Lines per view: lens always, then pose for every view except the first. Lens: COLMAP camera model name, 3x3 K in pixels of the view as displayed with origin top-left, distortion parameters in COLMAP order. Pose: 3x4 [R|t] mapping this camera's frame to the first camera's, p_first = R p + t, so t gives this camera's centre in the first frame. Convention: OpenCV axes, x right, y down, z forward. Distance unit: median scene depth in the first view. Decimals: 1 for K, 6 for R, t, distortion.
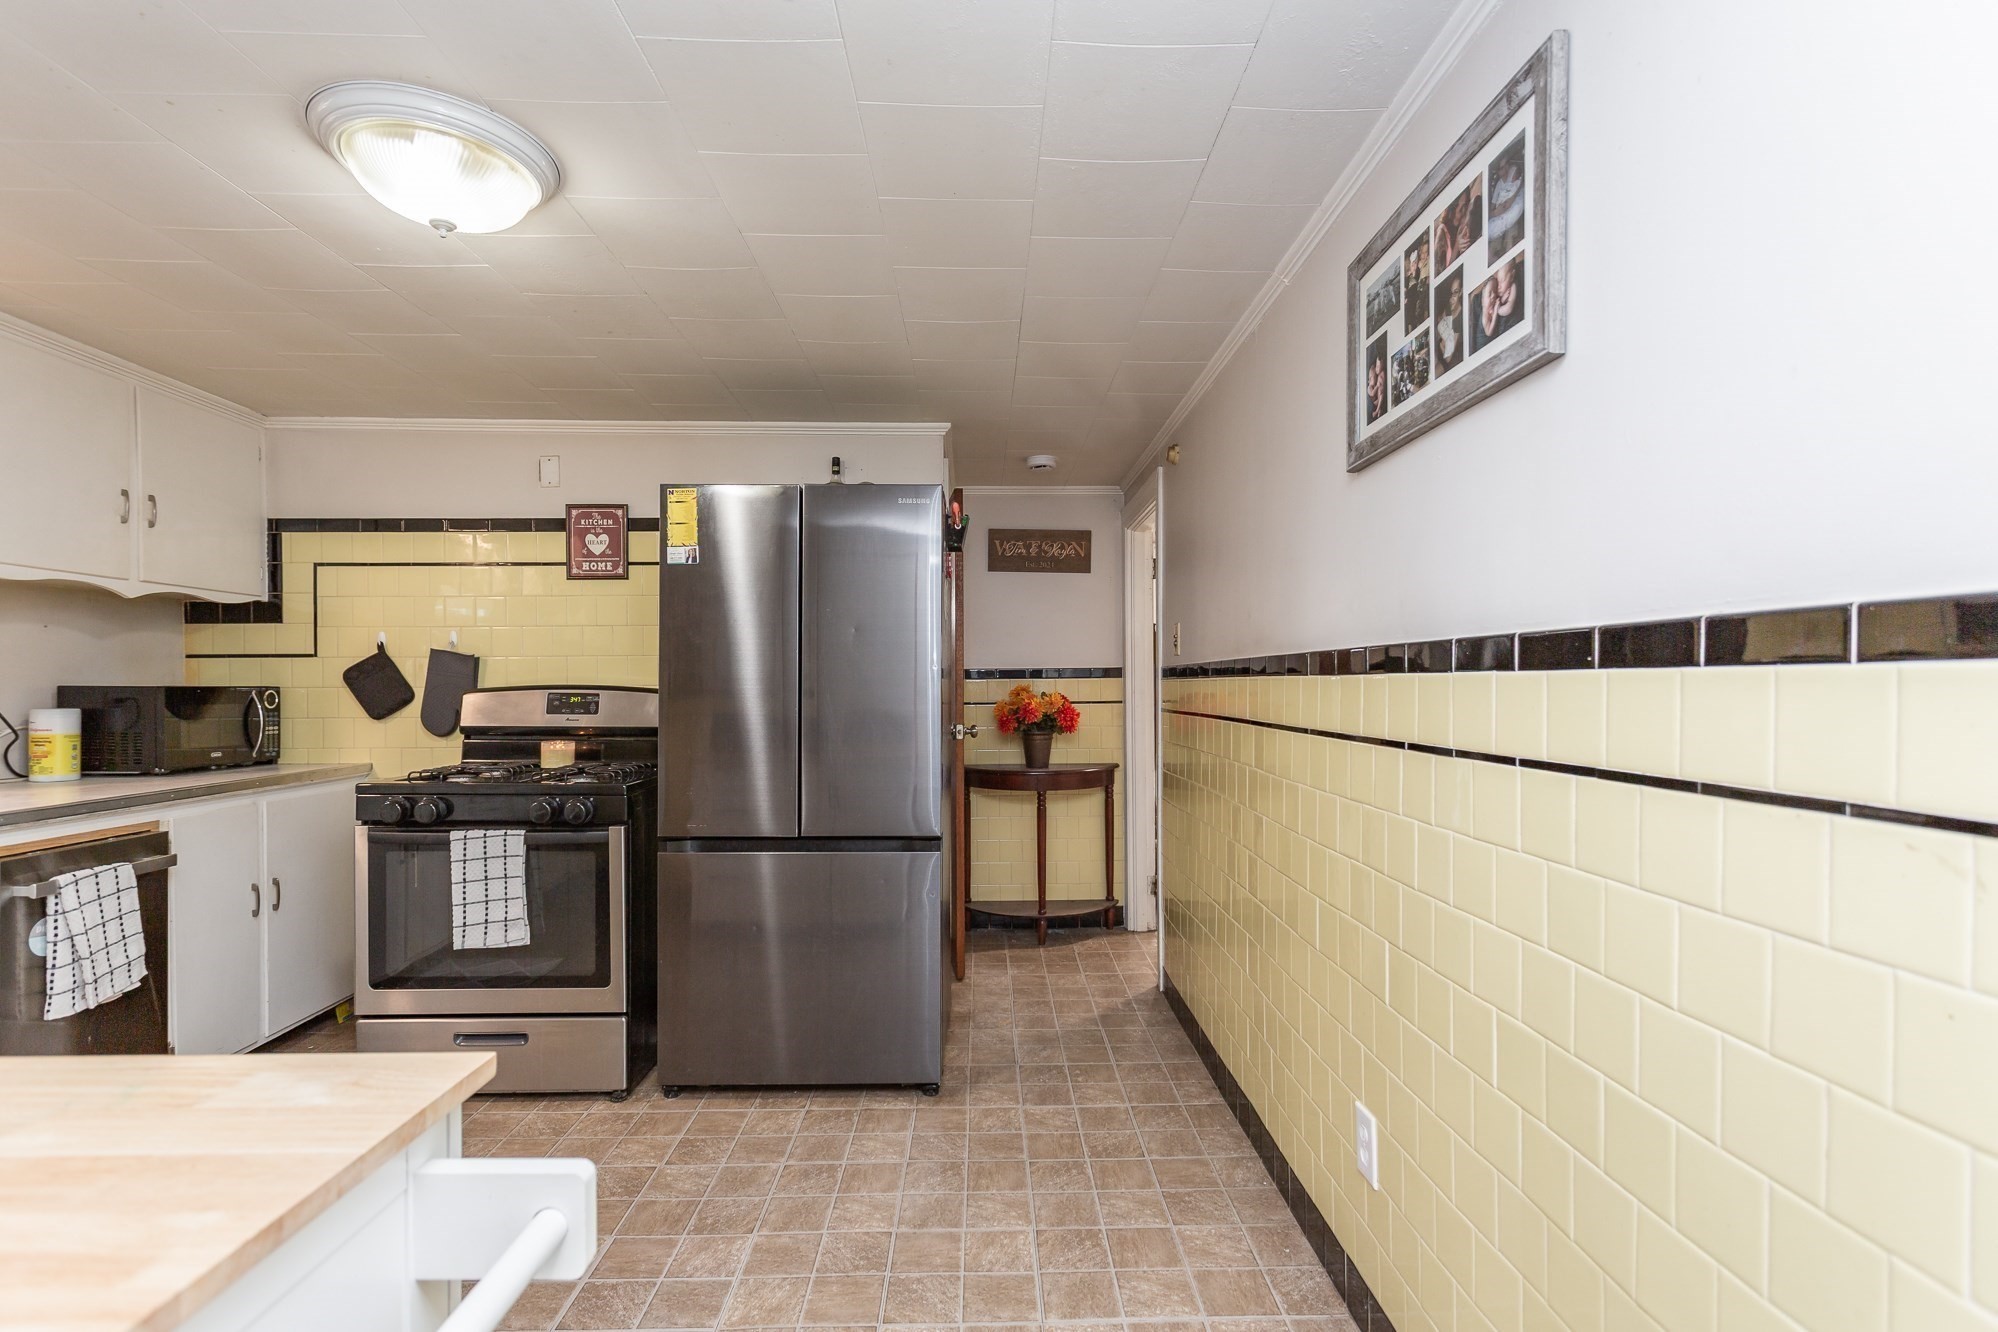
lens RADIAL K [[945.5, 0, 998.1], [0, 945.5, 681.8], [0, 0, 1]] dist [0.000190, 0.001629]
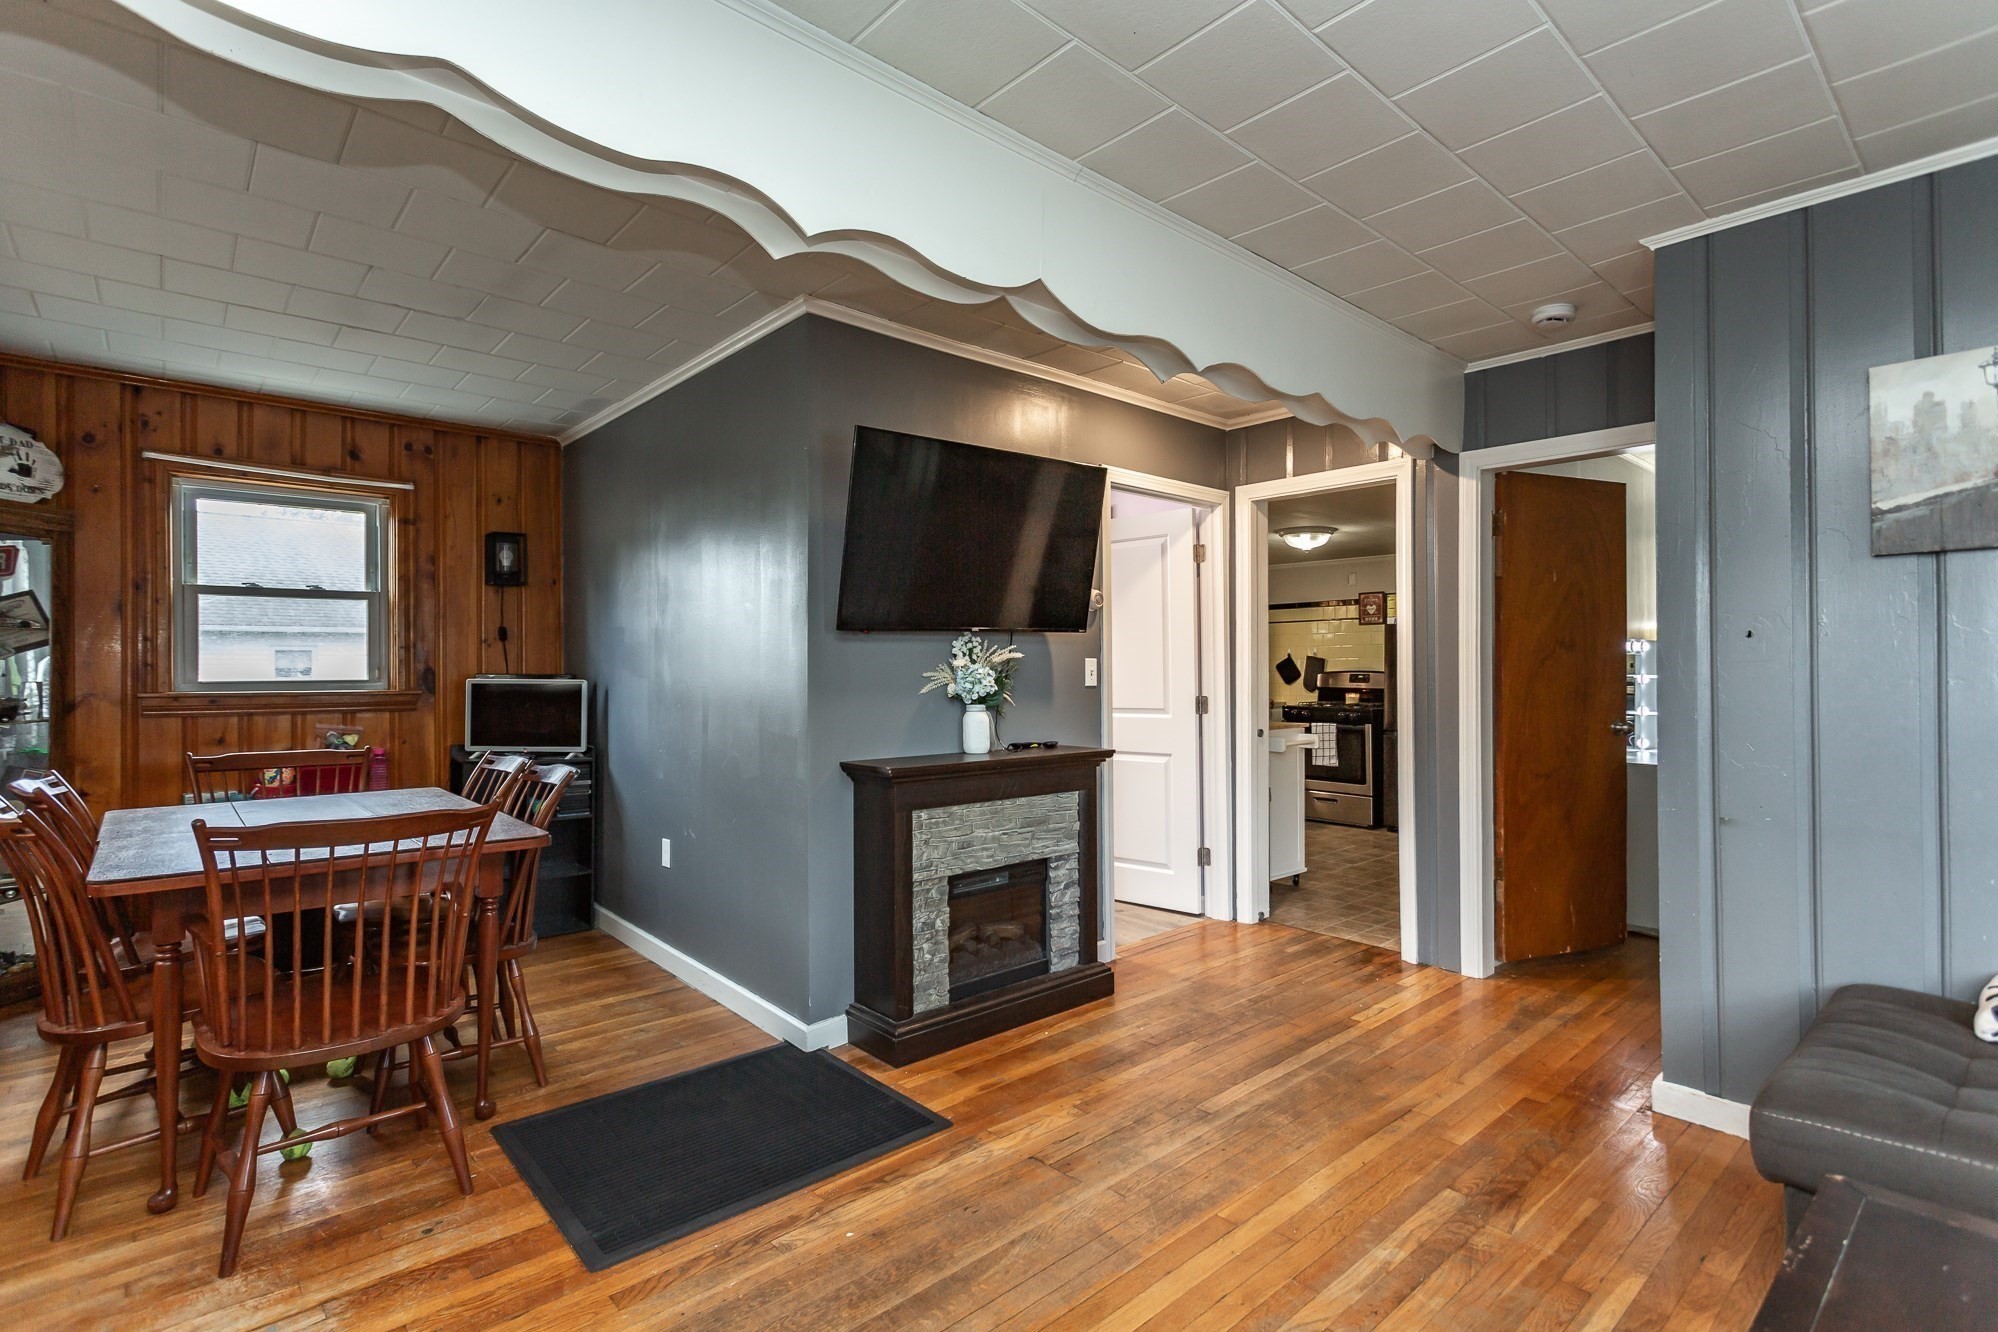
lens RADIAL K [[945.5, 0, 998.3], [0, 945.5, 668.8], [0, 0, 1]] dist [0.000190, 0.001629]
pose [[0.644811, -0.001324, -0.764341, 0.809461], [0.004870, 0.999985, 0.002376, -0.011755], [0.764327, -0.005255, 0.644808, -1.273078]]
